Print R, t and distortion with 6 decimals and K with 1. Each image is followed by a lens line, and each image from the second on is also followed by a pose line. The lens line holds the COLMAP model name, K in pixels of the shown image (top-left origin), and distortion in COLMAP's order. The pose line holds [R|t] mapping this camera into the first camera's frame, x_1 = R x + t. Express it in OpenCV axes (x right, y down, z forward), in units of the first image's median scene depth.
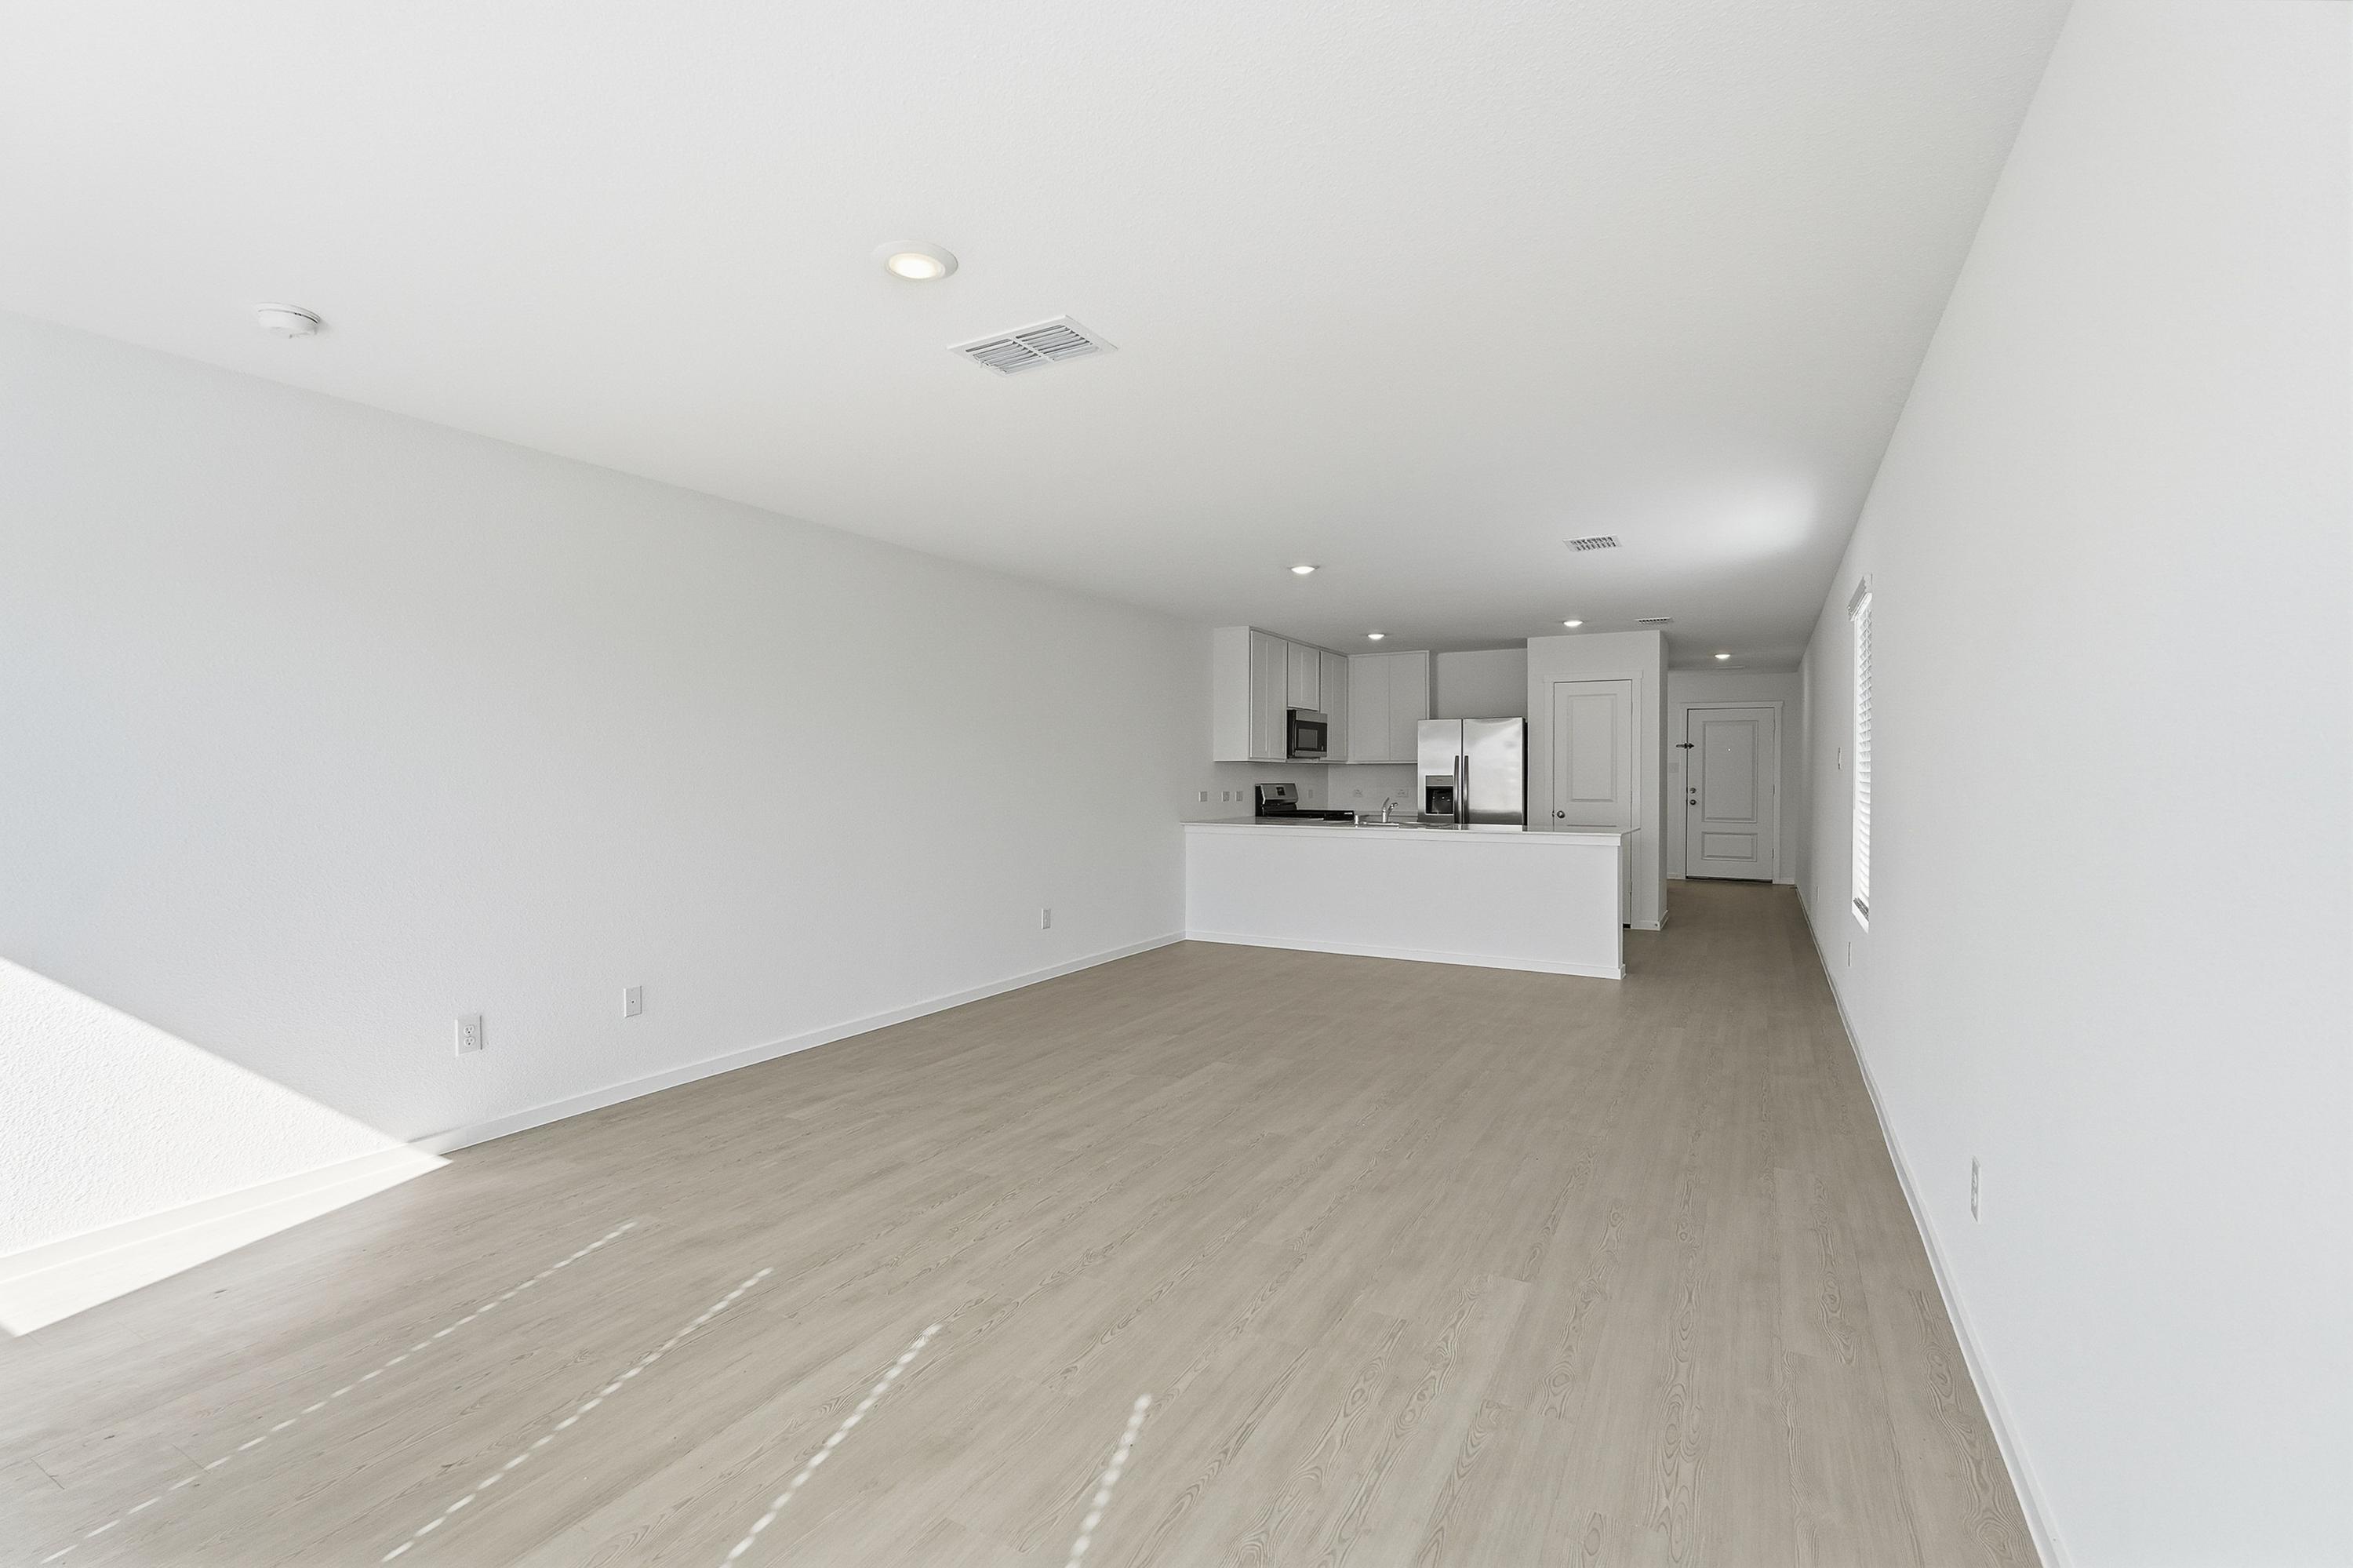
lens RADIAL K [[1052.1, 0, 1142.2], [0, 1052.1, 797.4], [0, 0, 1]] dist [-0.026957, 0.016553]
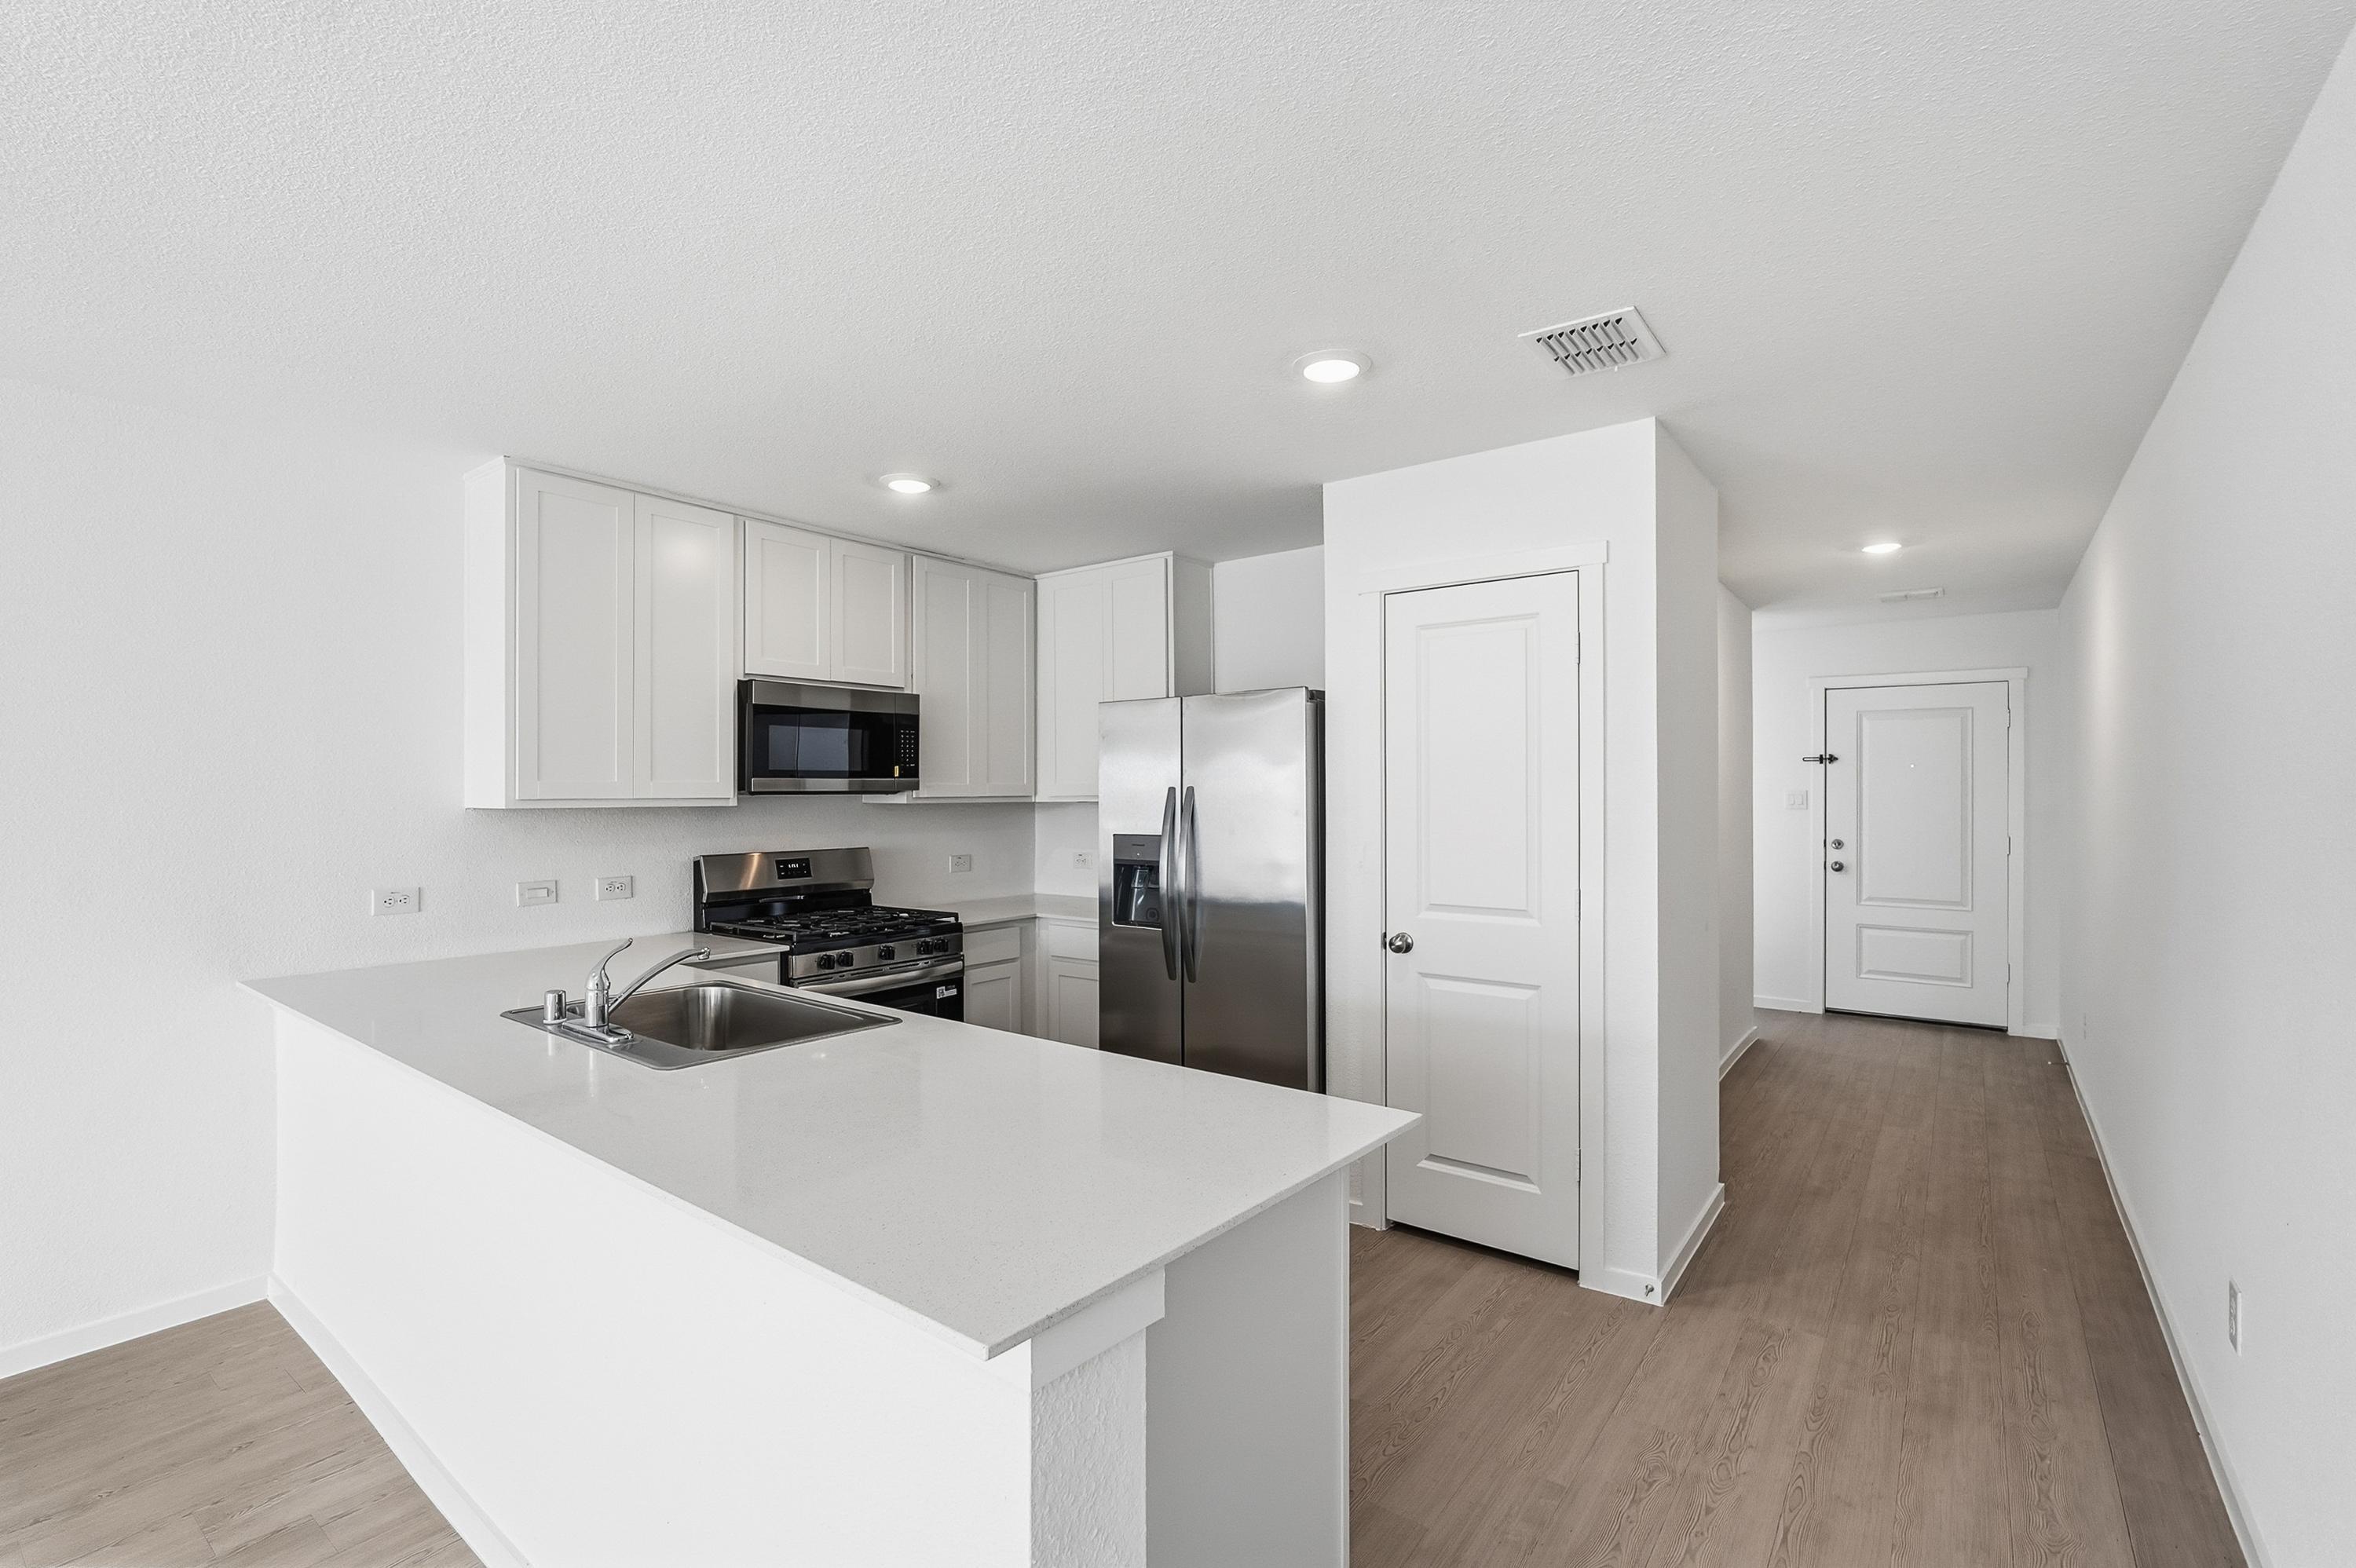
lens RADIAL K [[1056.1, 0, 1178.1], [0, 1056.1, 795.1], [0, 0, 1]] dist [-0.003107, -0.000168]
pose [[0.993403, -0.004069, -0.114599, 0.489843], [0.001920, 0.999820, -0.018857, -0.040103], [0.114656, 0.018513, 0.993233, 0.828766]]
